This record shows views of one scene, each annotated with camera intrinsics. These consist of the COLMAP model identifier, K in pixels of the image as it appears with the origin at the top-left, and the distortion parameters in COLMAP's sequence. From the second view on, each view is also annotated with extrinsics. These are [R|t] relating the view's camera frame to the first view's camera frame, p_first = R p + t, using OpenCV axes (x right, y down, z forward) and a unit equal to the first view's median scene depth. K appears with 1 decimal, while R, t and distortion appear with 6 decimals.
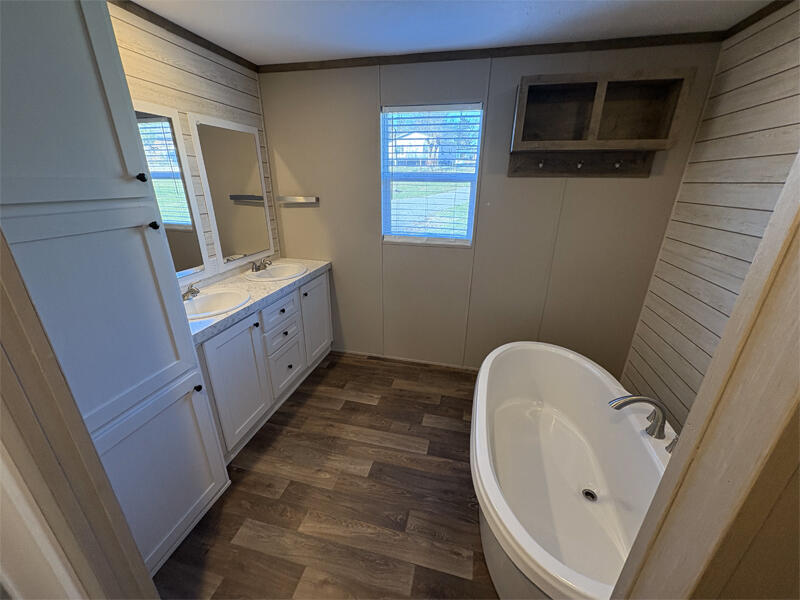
lens RADIAL K [[317.9, 0, 400.3], [0, 317.9, 300.9], [0, 0, 1]] dist [-0.000021, 0.000432]
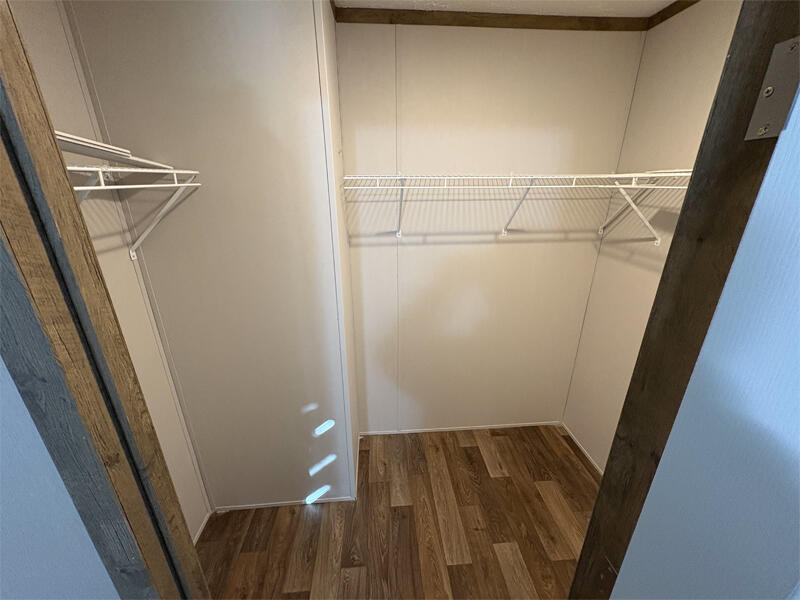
lens RADIAL K [[317.9, 0, 400.8], [0, 317.9, 301.1], [0, 0, 1]] dist [-0.000021, 0.000432]
pose [[0.310830, 0.317990, -0.895694, 0.531585], [-0.336270, 0.918215, 0.209291, -0.208428], [0.888992, 0.236141, 0.392339, 0.478355]]
